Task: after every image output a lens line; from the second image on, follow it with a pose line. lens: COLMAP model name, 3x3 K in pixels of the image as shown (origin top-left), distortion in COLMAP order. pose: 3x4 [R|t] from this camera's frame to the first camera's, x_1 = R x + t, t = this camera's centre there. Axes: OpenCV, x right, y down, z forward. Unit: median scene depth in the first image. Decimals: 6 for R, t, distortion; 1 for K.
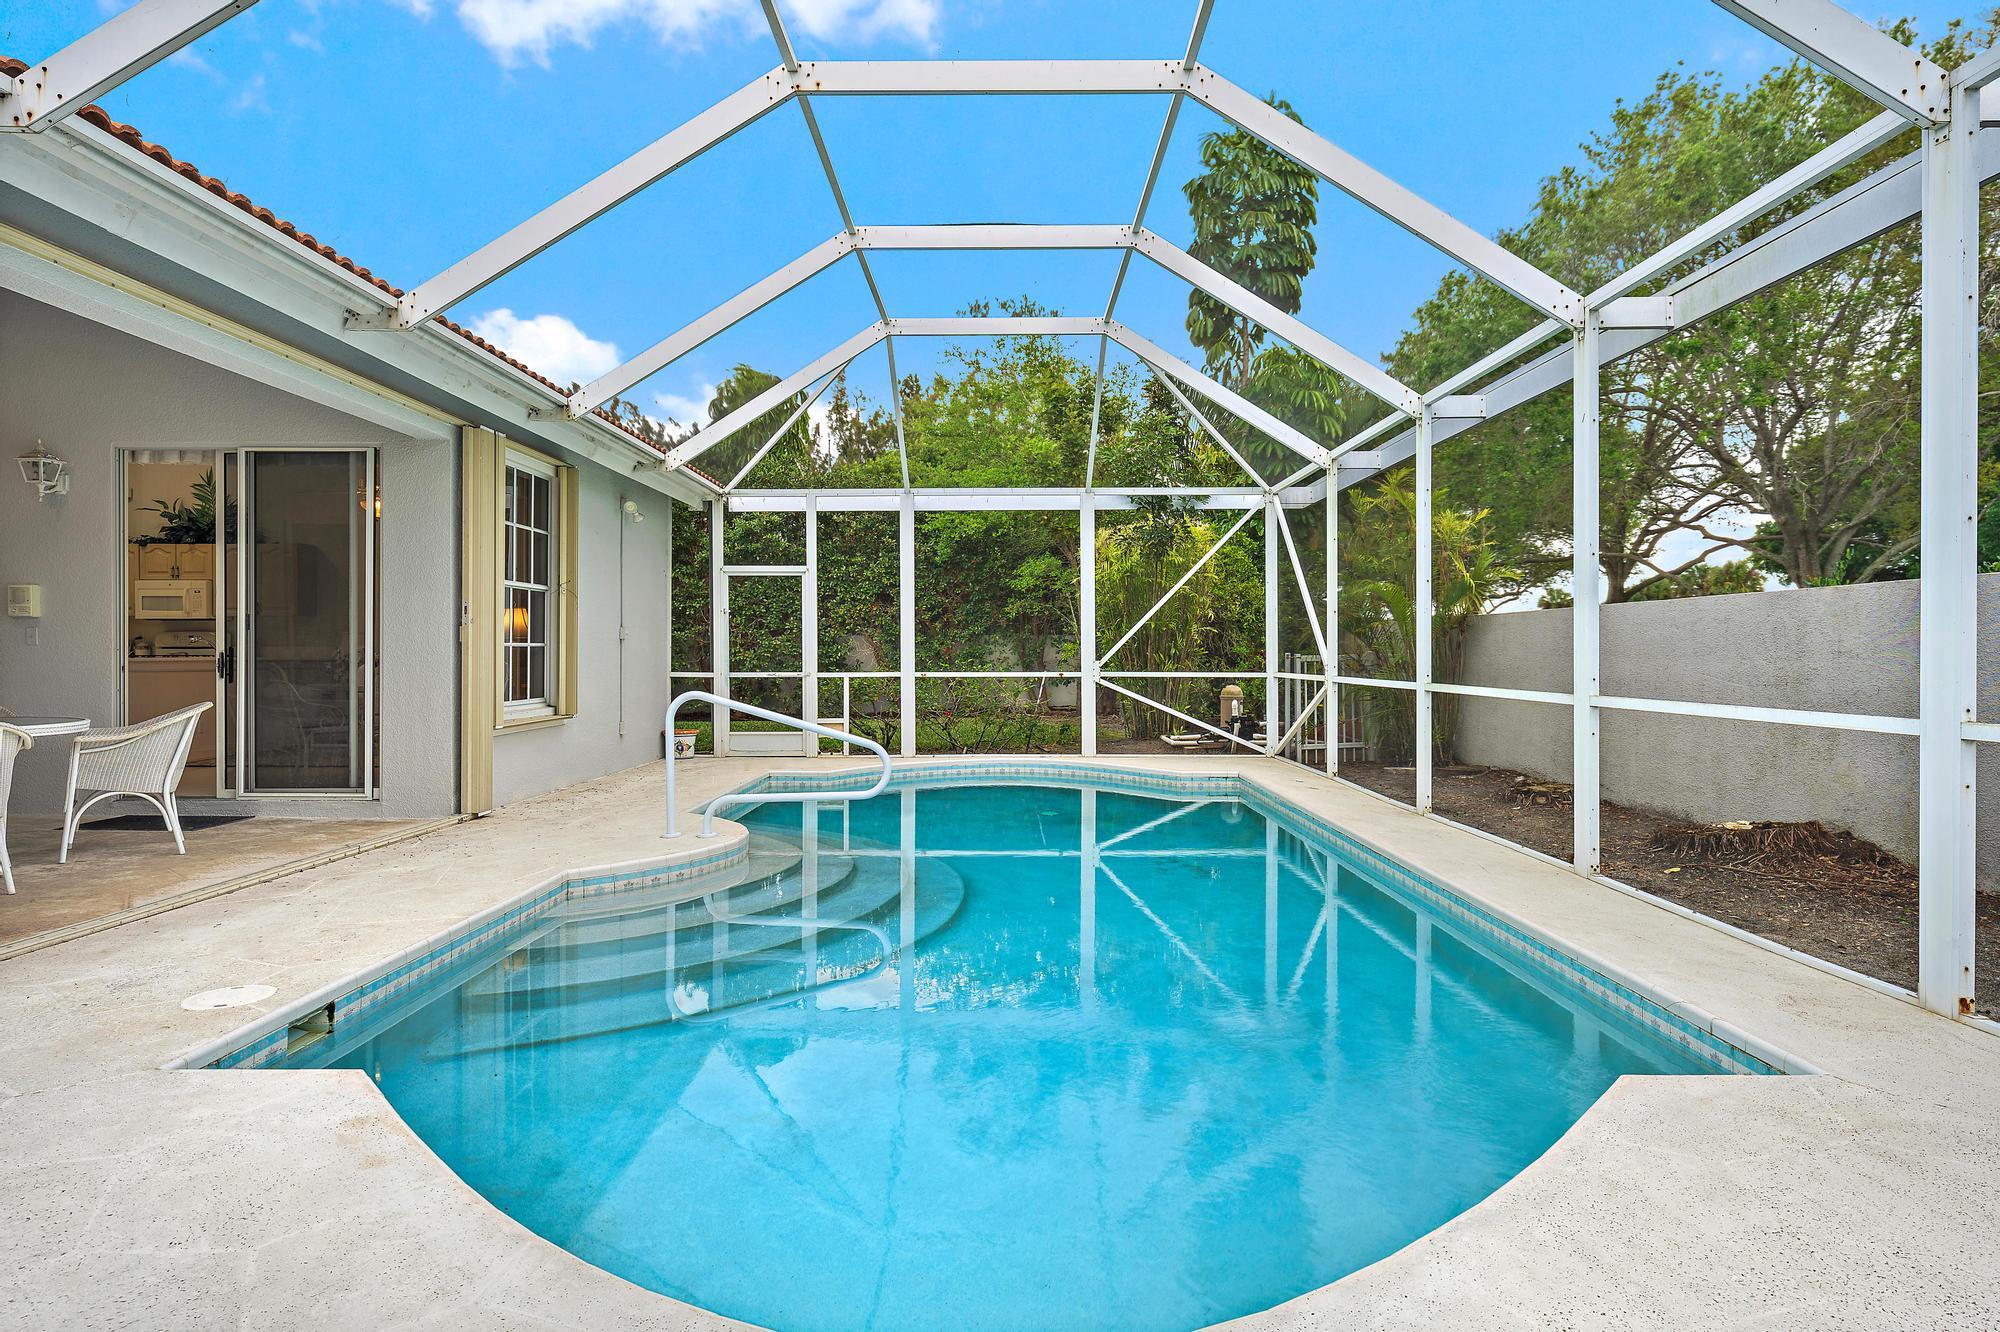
lens RADIAL K [[1113.5, 0, 996.9], [0, 1113.5, 651.3], [0, 0, 1]] dist [-0.004901, -0.000853]
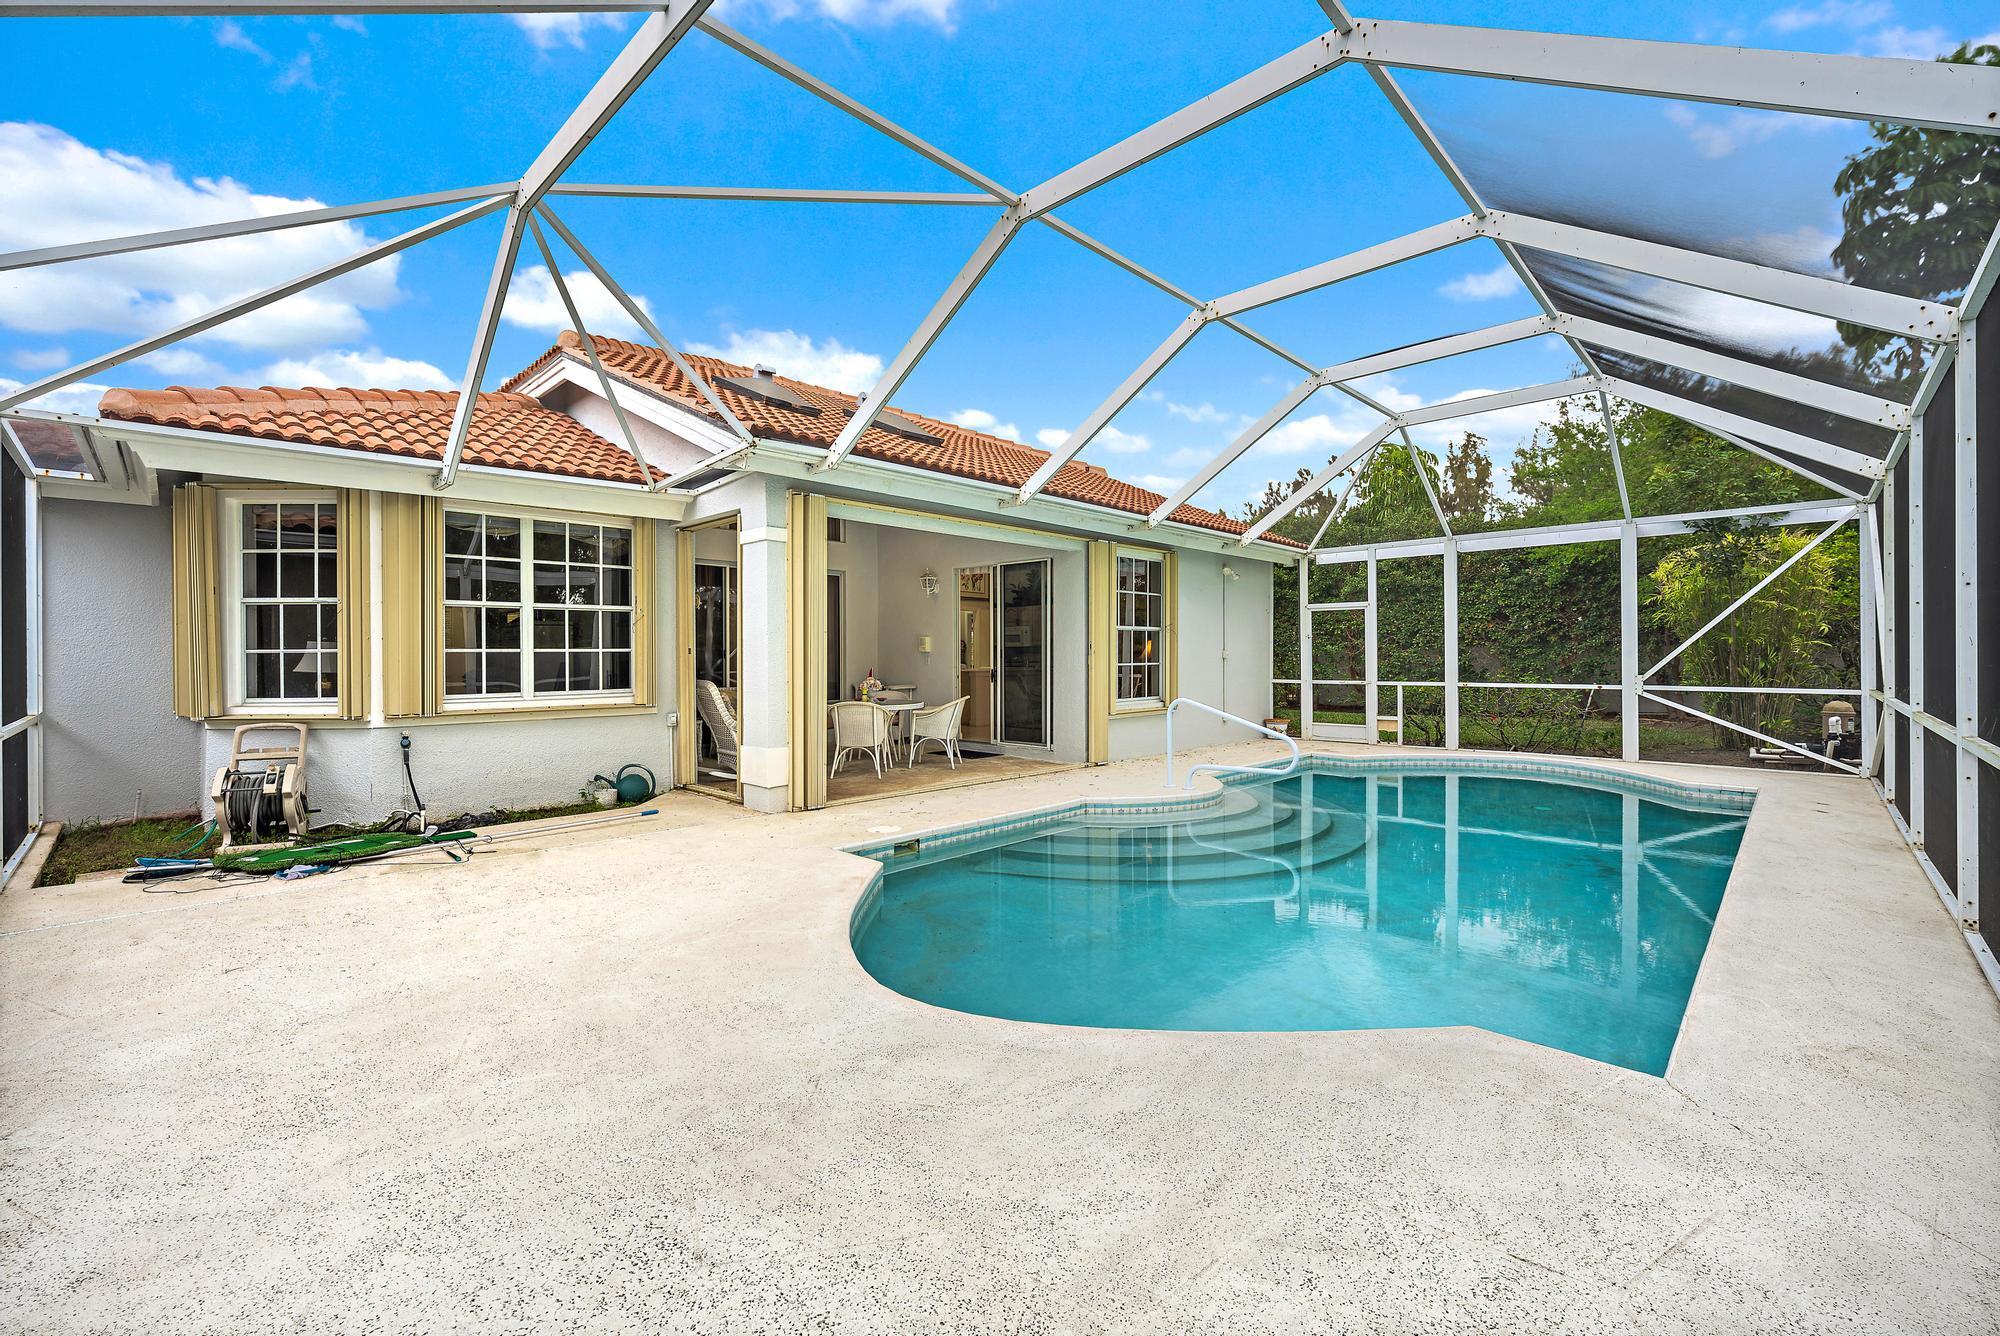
lens RADIAL K [[821.3, 0, 1005.5], [0, 821.3, 656.0], [0, 0, 1]] dist [-0.001687, 0.000318]
pose [[0.727876, -0.003168, -0.685702, 0.192749], [0.005034, 0.999987, 0.000723, -0.014503], [0.685691, -0.003978, 0.727882, -0.020910]]
